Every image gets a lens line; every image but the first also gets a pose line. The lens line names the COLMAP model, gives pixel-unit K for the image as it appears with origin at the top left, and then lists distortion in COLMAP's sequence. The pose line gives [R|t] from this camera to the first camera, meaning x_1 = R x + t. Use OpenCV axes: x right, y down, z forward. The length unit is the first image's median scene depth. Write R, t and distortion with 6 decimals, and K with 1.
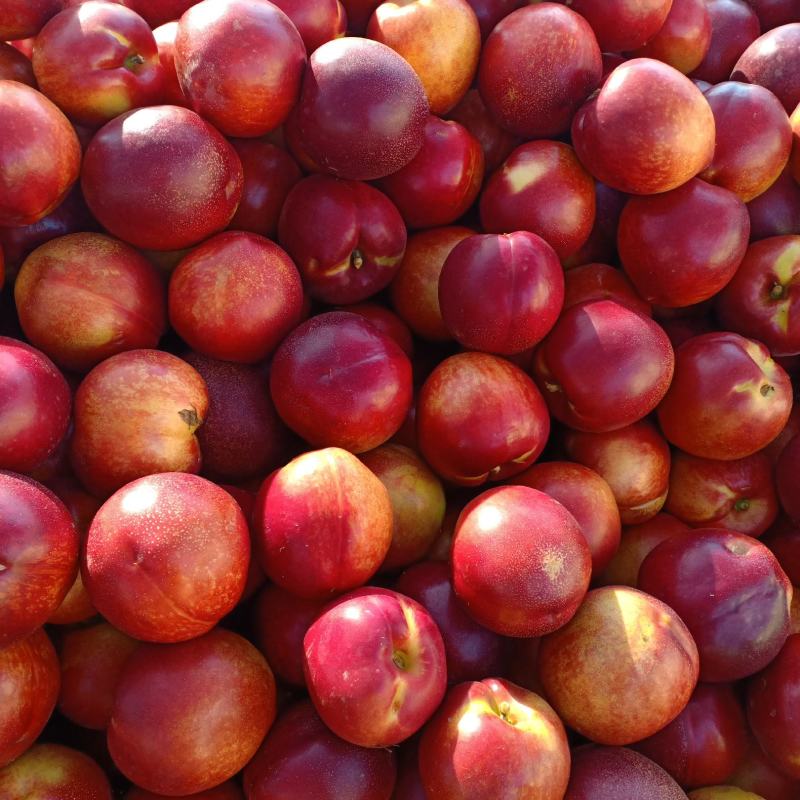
lens RADIAL K [[831.4, 0, 400.5], [0, 831.4, 400.1], [0, 0, 1]] dist [0.146151, -0.285983]
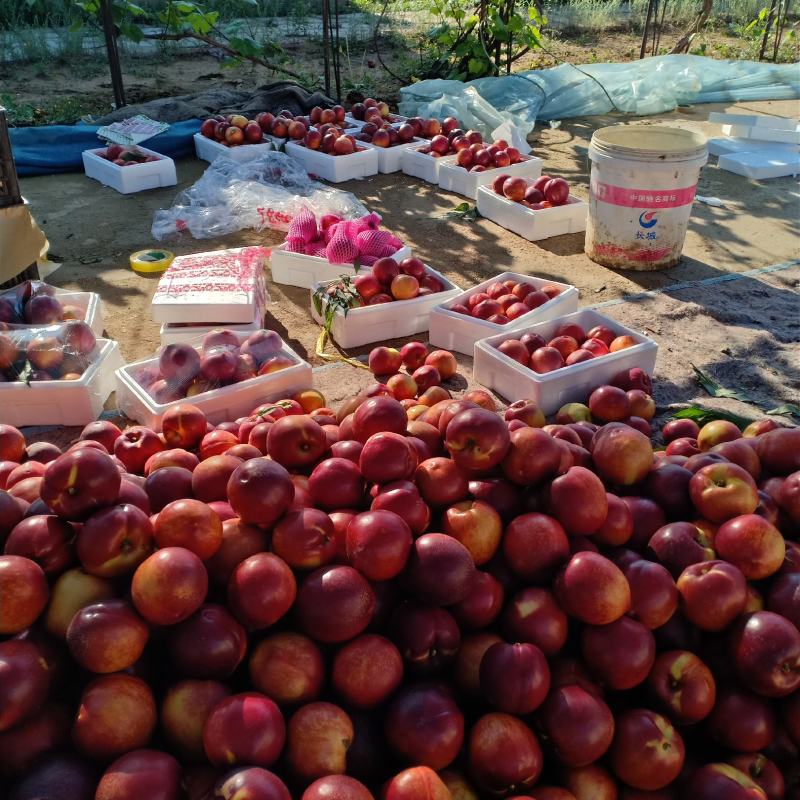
lens RADIAL K [[831.4, 0, 400.5], [0, 831.4, 400.1], [0, 0, 1]] dist [0.146151, -0.285983]
pose [[0.998550, 0.050768, -0.017900, -0.124134], [-0.053794, 0.928836, -0.366566, -0.005115], [-0.001983, 0.366997, 0.930220, -0.912496]]
